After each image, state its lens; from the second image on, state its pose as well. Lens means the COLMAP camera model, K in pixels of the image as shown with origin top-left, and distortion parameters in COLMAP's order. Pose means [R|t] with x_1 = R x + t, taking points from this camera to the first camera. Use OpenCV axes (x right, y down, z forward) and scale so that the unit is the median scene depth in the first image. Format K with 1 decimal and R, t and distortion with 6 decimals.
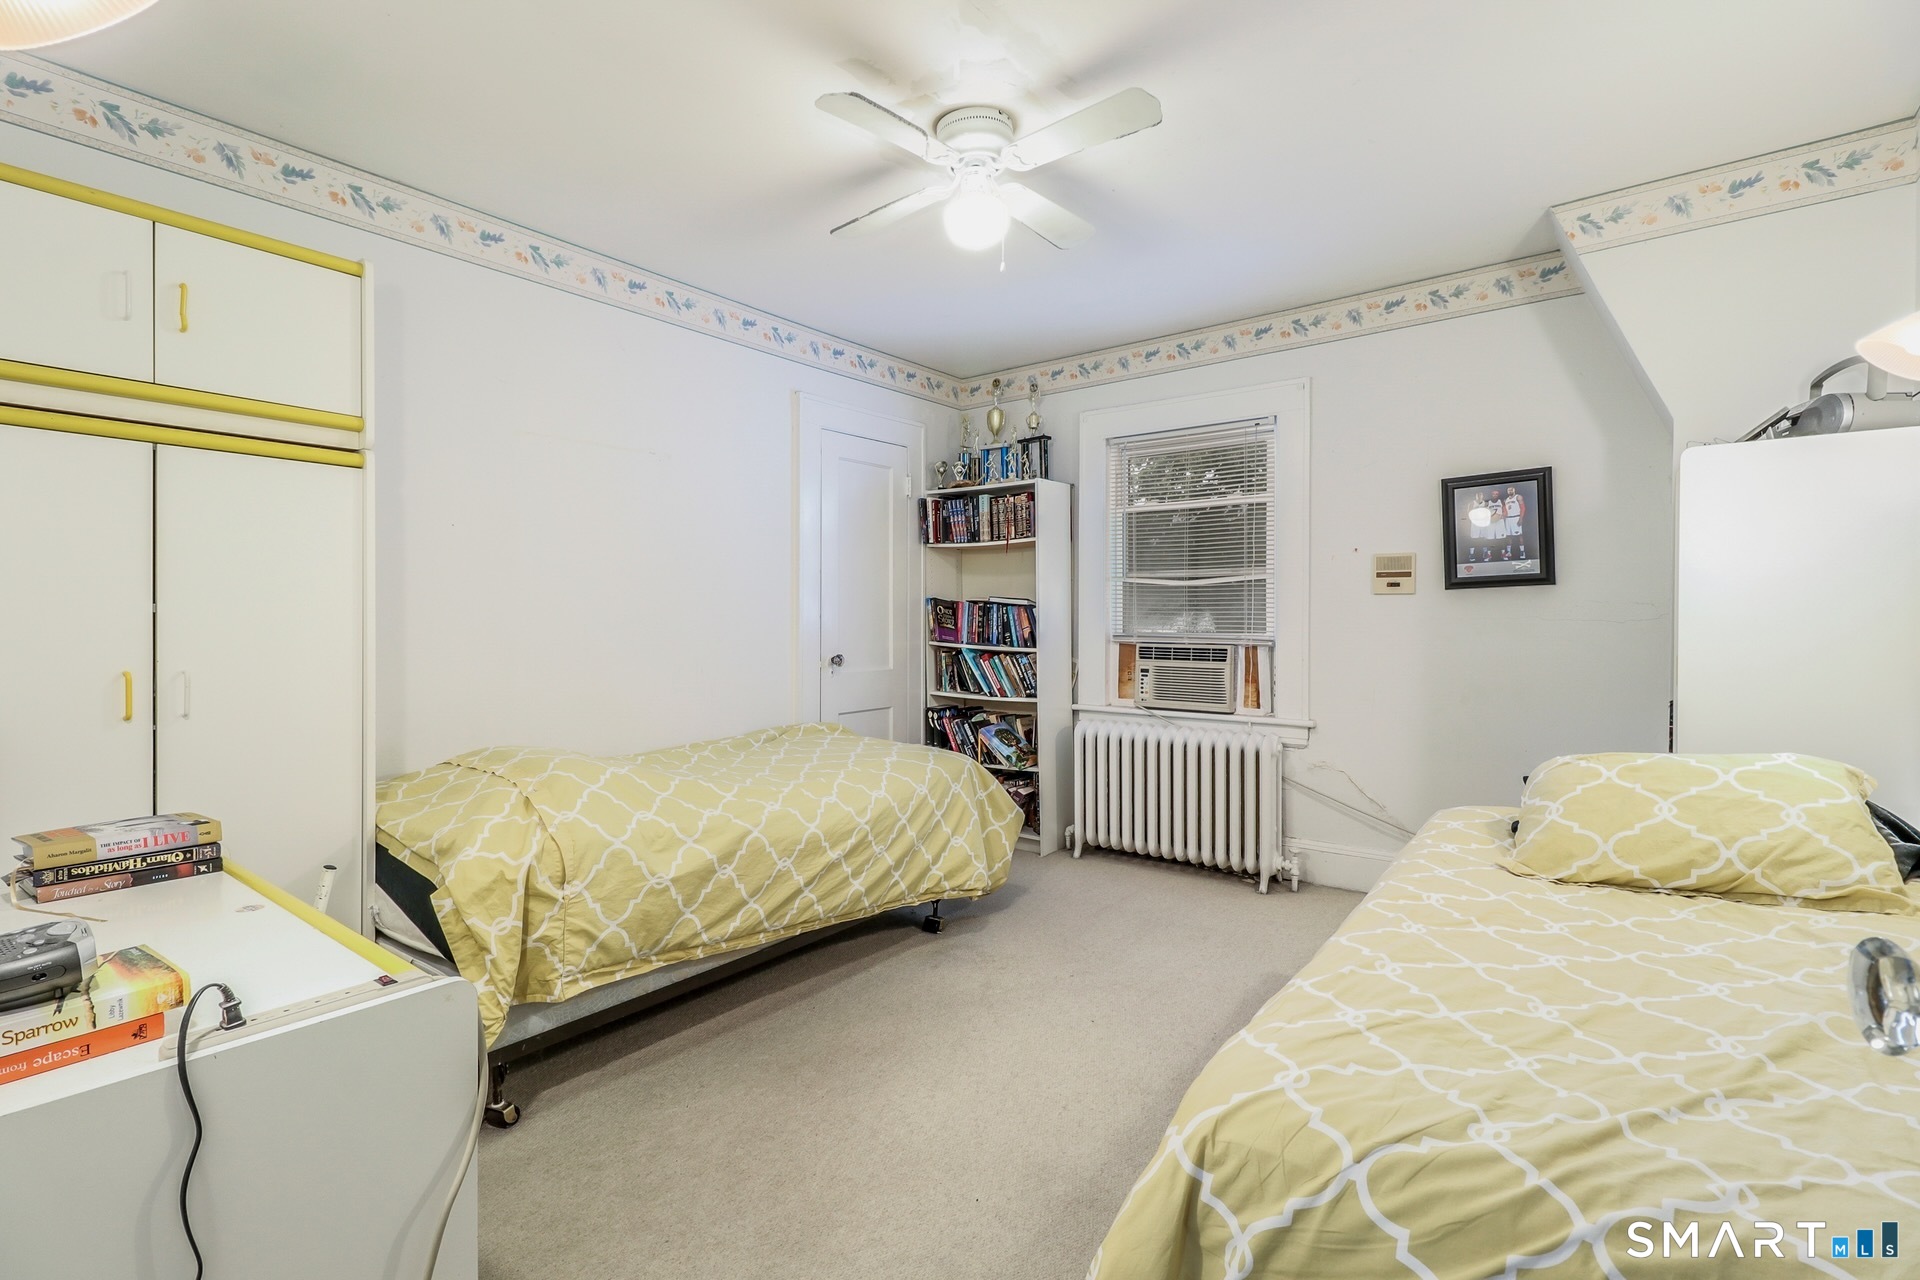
lens RADIAL K [[890.1, 0, 948.0], [0, 890.1, 610.3], [0, 0, 1]] dist [0.026219, -0.000375]
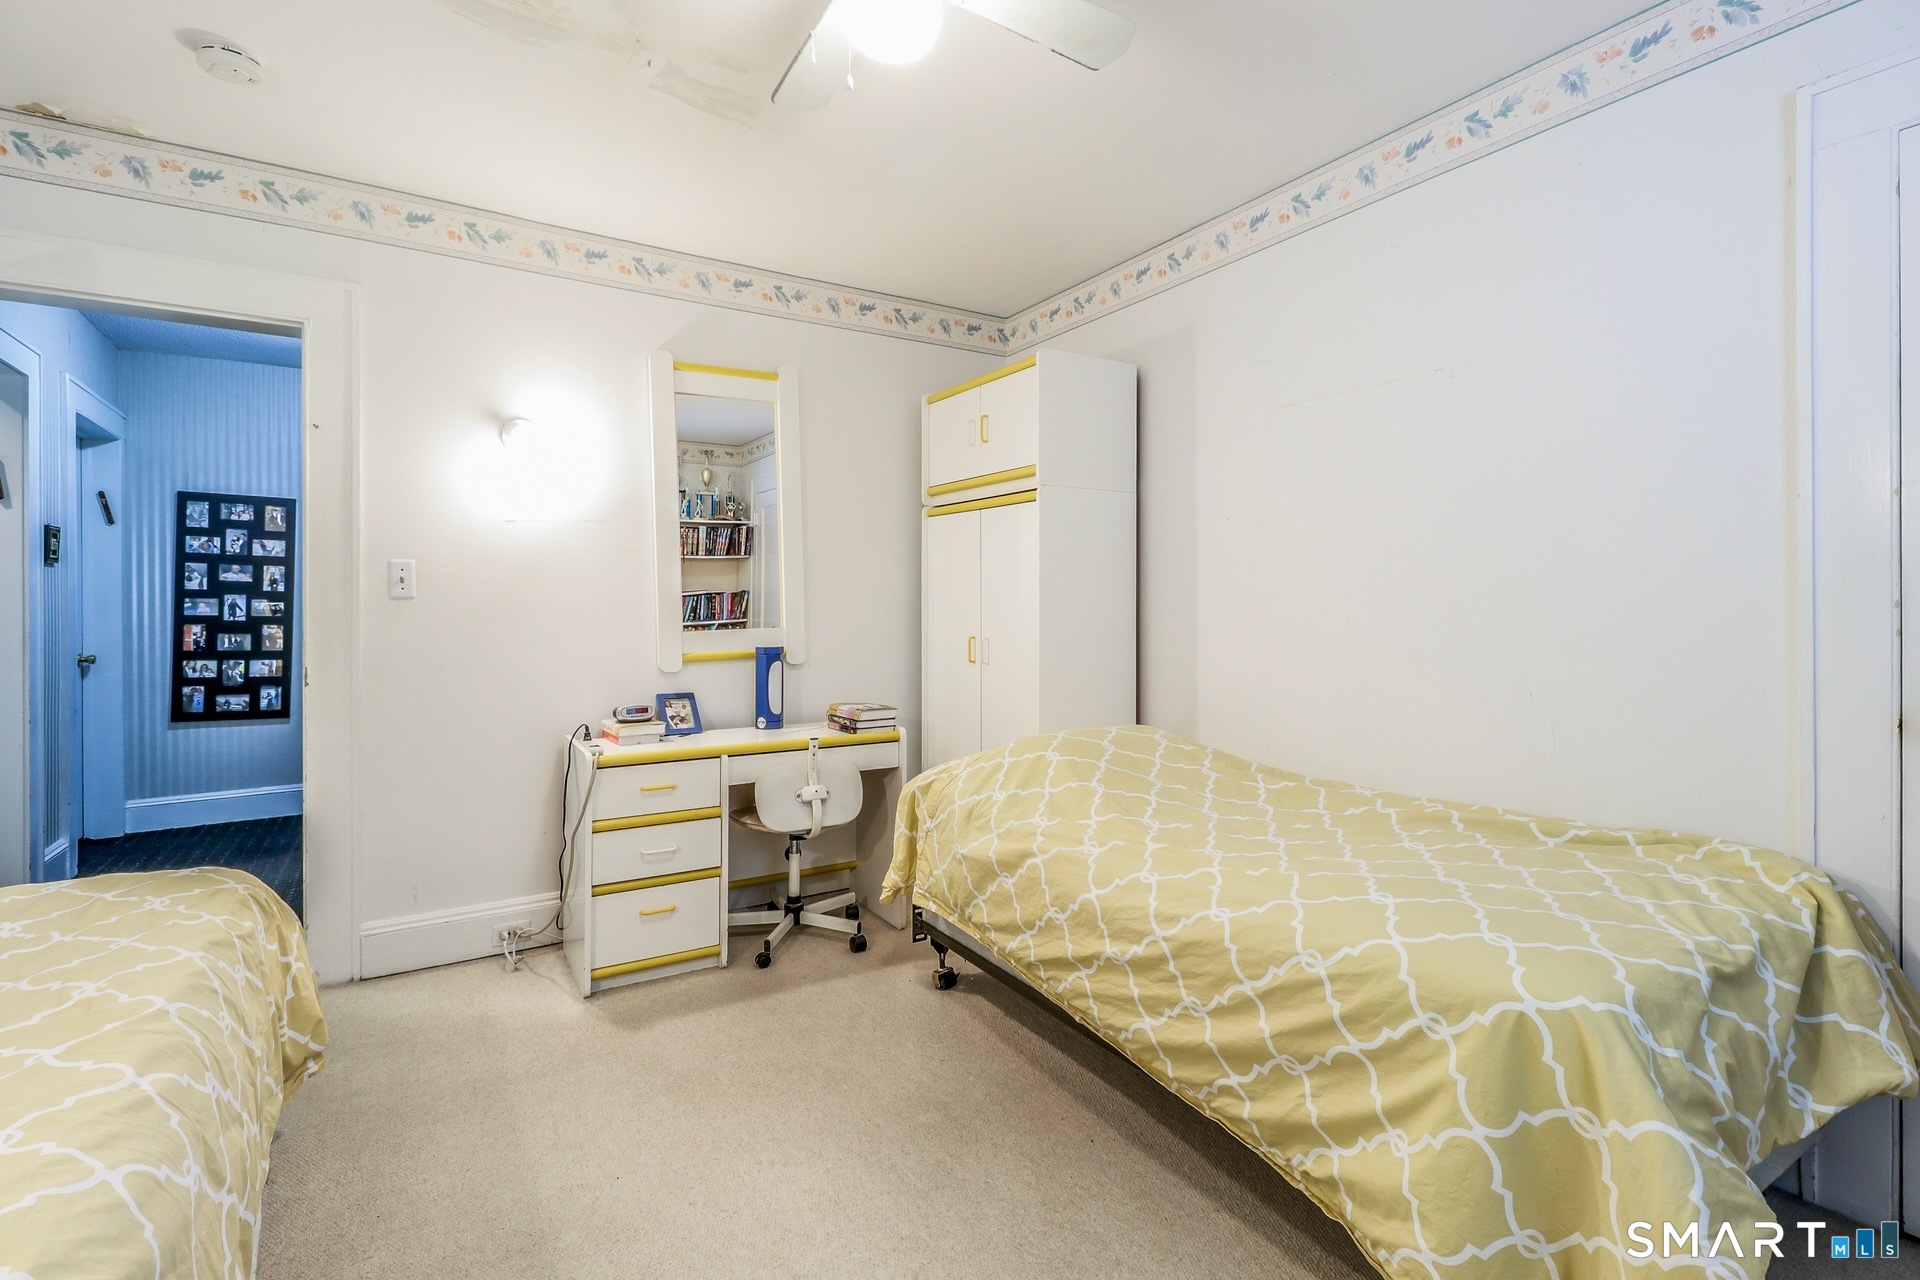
lens RADIAL K [[890.1, 0, 948.0], [0, 890.1, 610.3], [0, 0, 1]] dist [0.026219, -0.000375]
pose [[-0.346495, 0.000683, -0.938052, 0.624486], [0.001465, 0.999999, 0.000187, 0.009158], [0.938051, -0.001309, -0.346495, 1.223960]]
